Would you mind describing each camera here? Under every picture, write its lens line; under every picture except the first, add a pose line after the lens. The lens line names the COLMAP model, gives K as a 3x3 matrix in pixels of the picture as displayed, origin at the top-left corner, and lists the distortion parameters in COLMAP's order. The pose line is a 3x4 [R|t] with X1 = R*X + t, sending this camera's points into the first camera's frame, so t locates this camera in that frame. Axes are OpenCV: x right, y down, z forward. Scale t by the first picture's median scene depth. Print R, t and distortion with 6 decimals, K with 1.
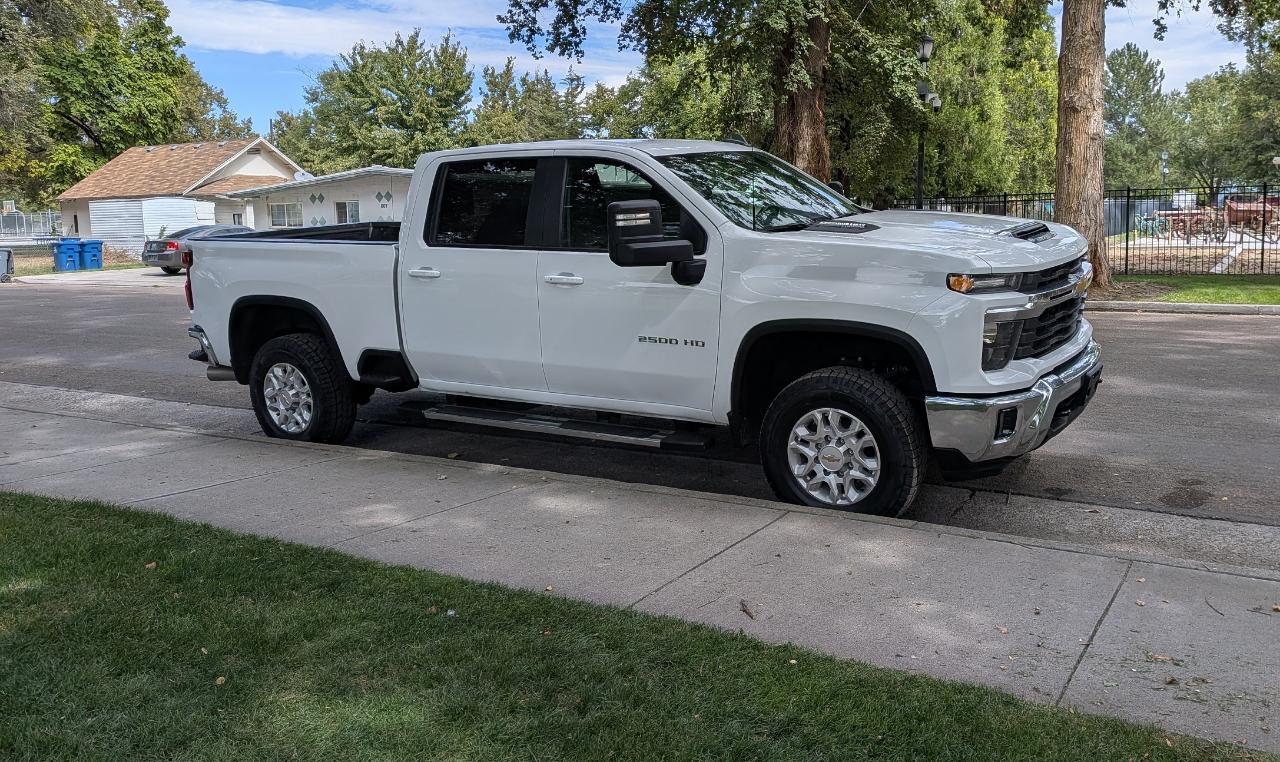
lens RADIAL K [[1091.7, 0, 696.2], [0, 1091.7, 389.9], [0, 0, 1]] dist [0.042047, -0.063879]
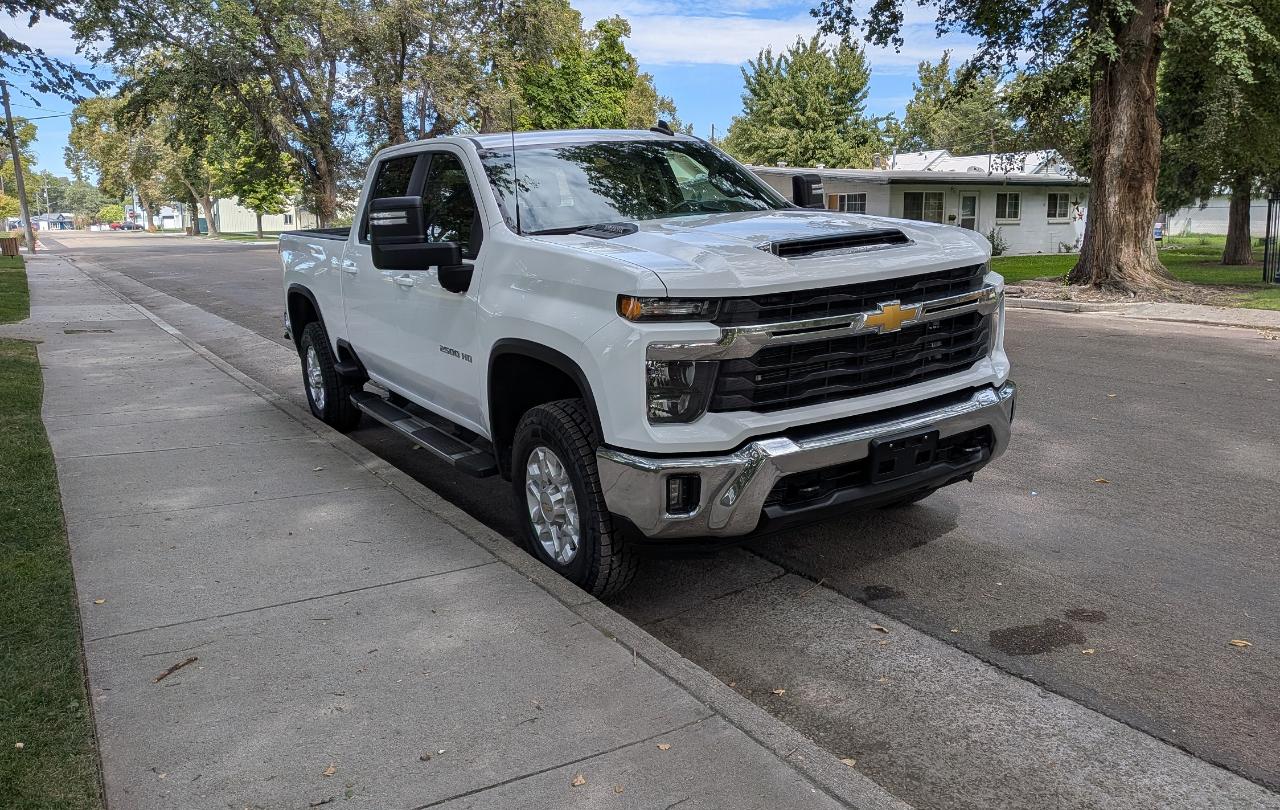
lens RADIAL K [[1018.7, 0, 639.1], [0, 1018.7, 414.2], [0, 0, 1]] dist [0.057099, -0.083792]
pose [[0.871482, 0.101032, -0.479908, 0.424632], [-0.082190, 0.994798, 0.060177, -0.046782], [0.483491, -0.012999, 0.875253, 0.264049]]
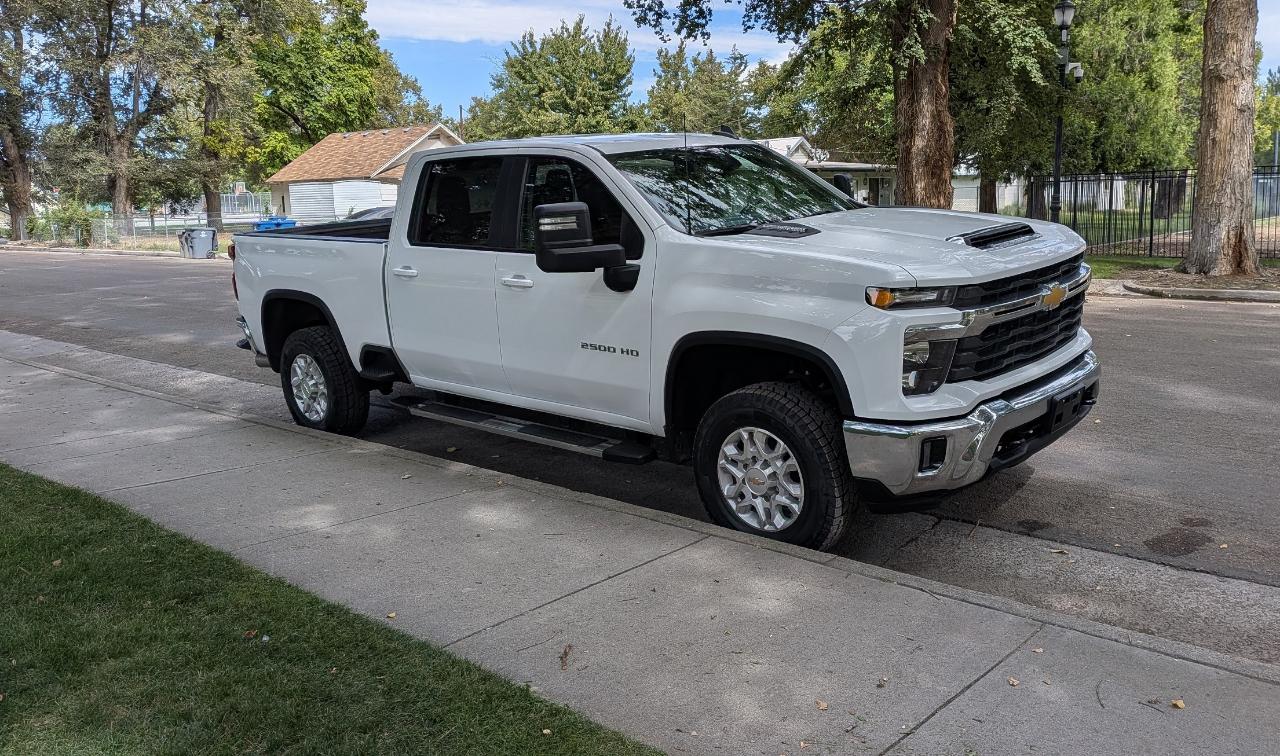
lens RADIAL K [[1058.5, 0, 674.3], [0, 1058.5, 393.8], [0, 0, 1]] dist [0.054869, -0.086571]
pose [[0.980374, 0.029395, -0.194942, 0.174639], [-0.022995, 0.999122, 0.035013, -0.031792], [0.195800, -0.029844, 0.980190, 0.078832]]
